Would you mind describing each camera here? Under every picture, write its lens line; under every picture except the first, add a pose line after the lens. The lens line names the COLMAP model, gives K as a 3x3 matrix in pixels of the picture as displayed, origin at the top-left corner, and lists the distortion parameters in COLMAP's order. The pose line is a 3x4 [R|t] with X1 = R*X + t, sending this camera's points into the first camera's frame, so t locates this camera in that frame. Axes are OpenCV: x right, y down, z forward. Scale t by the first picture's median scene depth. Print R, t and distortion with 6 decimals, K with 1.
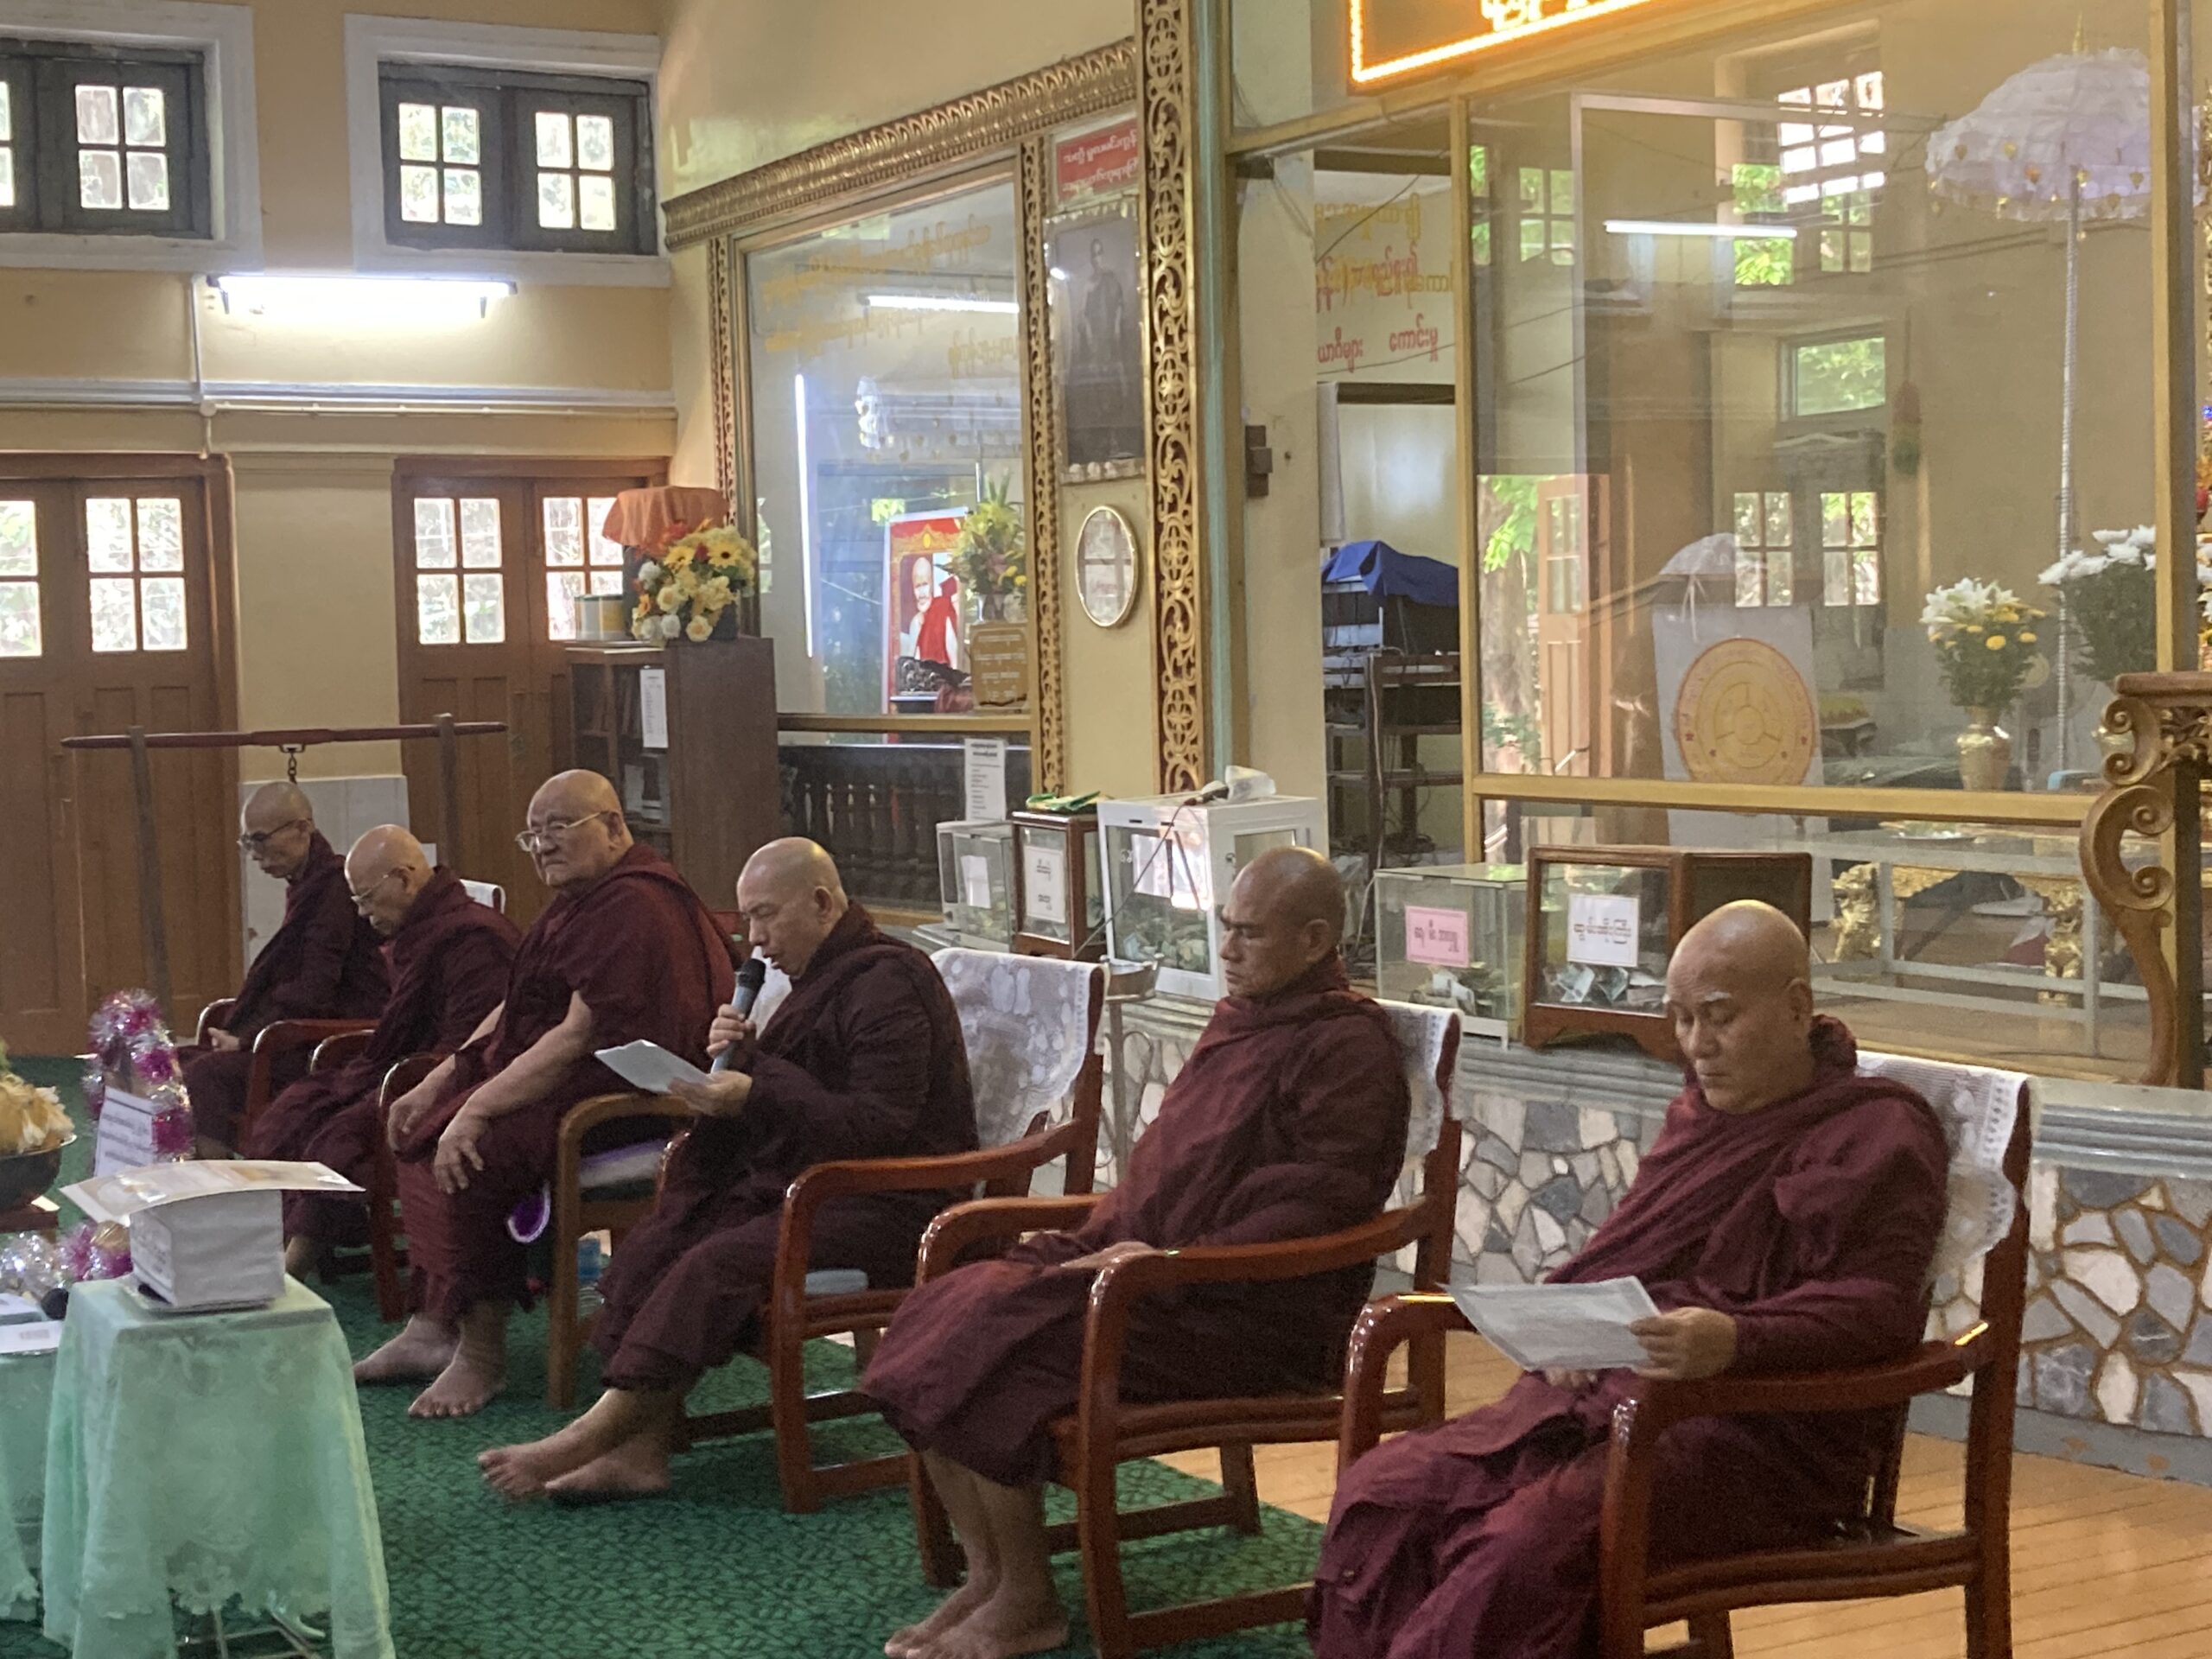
lens RADIAL K [[3389.5, 0, 1106.0], [0, 3389.5, 829.5], [0, 0, 1]] dist [0.006933, 0.012336]
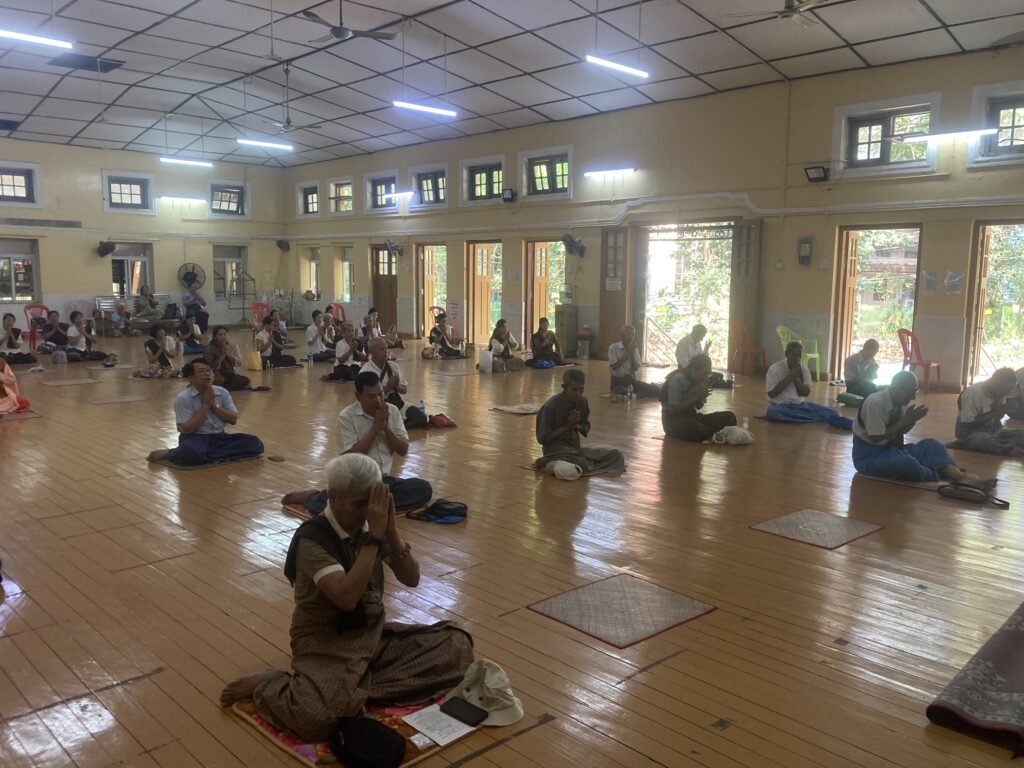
lens RADIAL K [[842.3, 0, 512.0], [0, 842.3, 384.0], [0, 0, 1]] dist [0.036501, -0.026620]
pose [[0.250698, 0.155312, -0.955525, 1.136509], [-0.067375, 0.987452, 0.142825, -0.079898], [0.965718, 0.028572, 0.258016, 0.723187]]
